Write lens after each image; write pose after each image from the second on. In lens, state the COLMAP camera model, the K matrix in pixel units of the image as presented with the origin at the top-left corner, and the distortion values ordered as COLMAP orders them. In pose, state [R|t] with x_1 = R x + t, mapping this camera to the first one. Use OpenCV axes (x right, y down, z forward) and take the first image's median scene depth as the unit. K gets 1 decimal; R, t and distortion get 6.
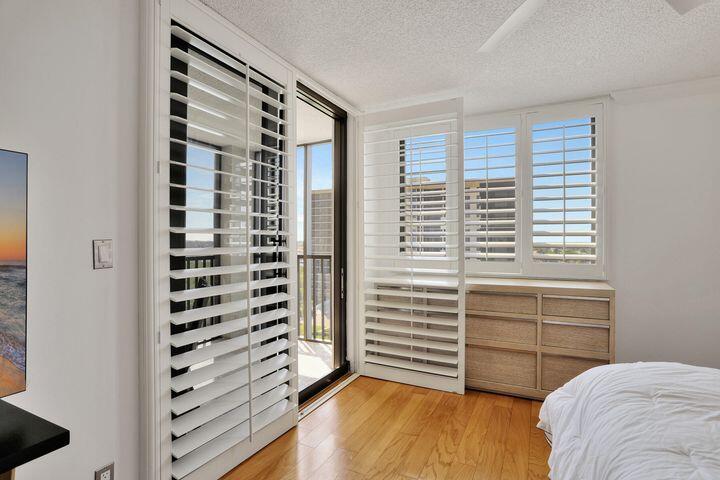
lens RADIAL K [[362.0, 0, 360.0], [0, 362.0, 240.0], [0, 0, 1]] dist [-0.000860, 0.000024]
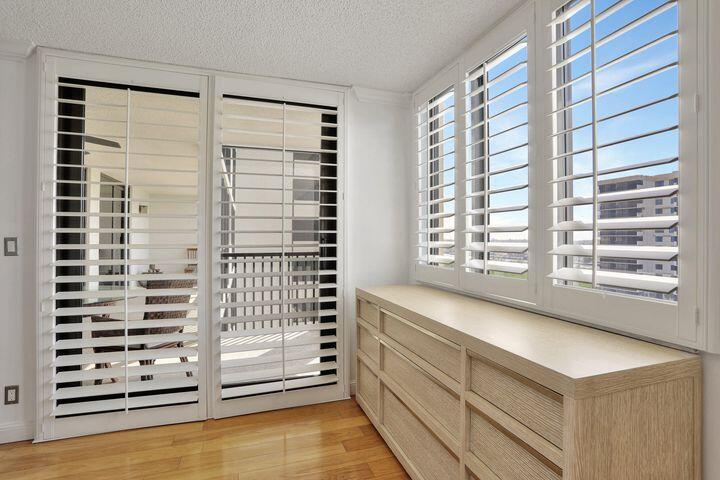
lens RADIAL K [[356.5, 0, 362.1], [0, 356.5, 237.1], [0, 0, 1]] dist [0.002949, 0.000366]
pose [[0.689150, -0.002929, -0.724613, 0.640129], [-0.002211, 0.999979, -0.006145, 0.001699], [0.724615, 0.005837, 0.689129, 0.463098]]
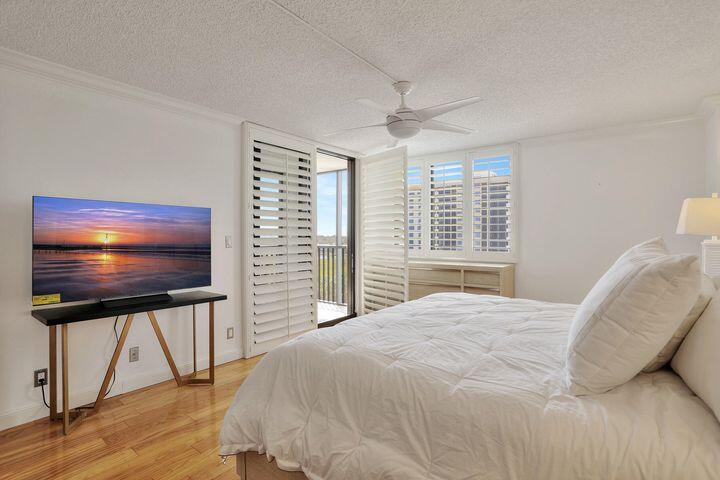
lens RADIAL K [[362.0, 0, 360.0], [0, 362.0, 240.0], [0, 0, 1]] dist [-0.000860, 0.000024]
pose [[0.983290, 0.000190, -0.182046, 0.284044], [0.001613, 0.999951, 0.009757, 0.000705], [0.182039, -0.009888, 0.983242, -0.579630]]
